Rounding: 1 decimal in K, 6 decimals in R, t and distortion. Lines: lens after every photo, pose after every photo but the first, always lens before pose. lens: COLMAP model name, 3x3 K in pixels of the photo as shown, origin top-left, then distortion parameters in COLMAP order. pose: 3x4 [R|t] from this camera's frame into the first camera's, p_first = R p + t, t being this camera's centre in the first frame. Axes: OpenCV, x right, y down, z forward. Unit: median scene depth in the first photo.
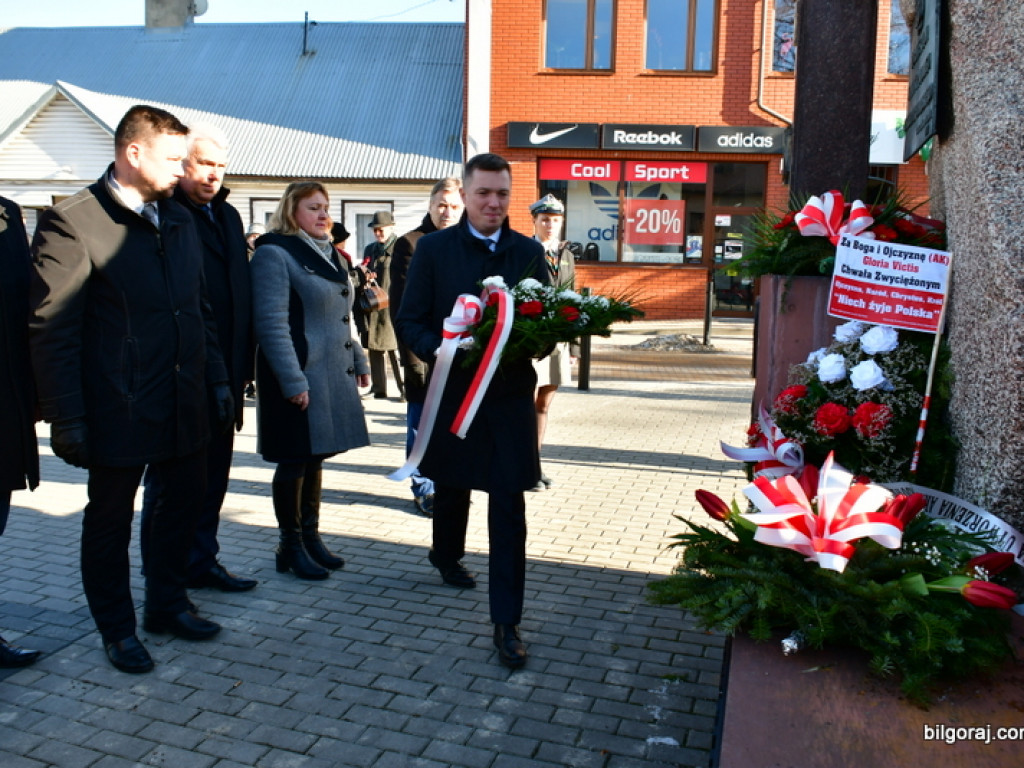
lens RADIAL K [[874.7, 0, 510.4], [0, 874.7, 382.1], [0, 0, 1]] dist [-0.030345, -0.029024]
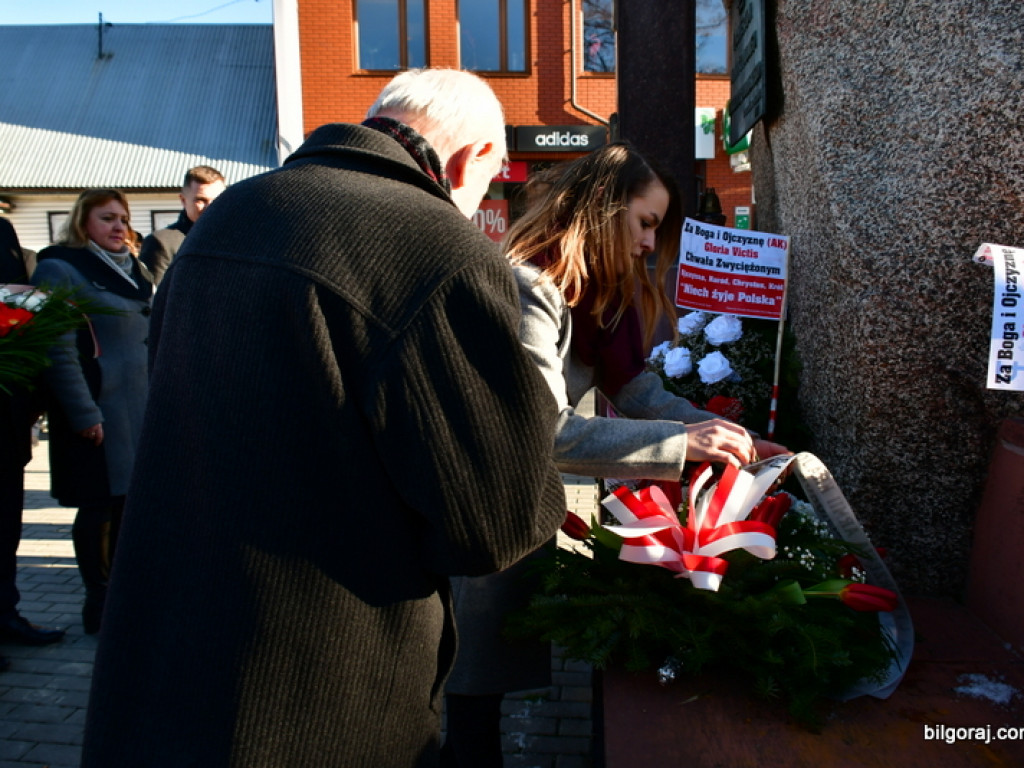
lens RADIAL K [[870.5, 0, 512.0], [0, 870.5, 384.0], [0, 0, 1]] dist [-0.050589, -0.006950]
pose [[0.979776, -0.066802, 0.188619, 0.008899], [0.066839, 0.997745, 0.006172, -0.008524], [-0.188606, 0.006560, 0.982031, 0.083701]]
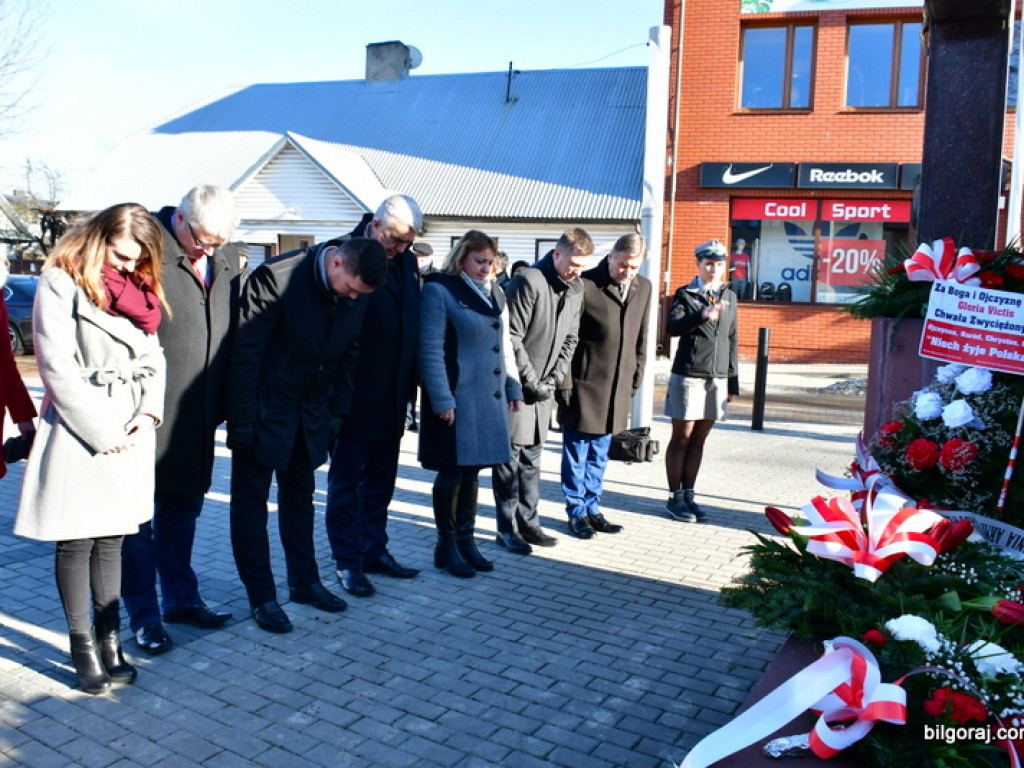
lens RADIAL K [[874.7, 0, 510.4], [0, 874.7, 382.1], [0, 0, 1]] dist [-0.030345, -0.029024]
pose [[0.974473, 0.035512, -0.221680, 0.089502], [-0.044763, 0.998318, -0.036848, 0.013131], [0.219998, 0.045831, 0.974423, -0.111321]]
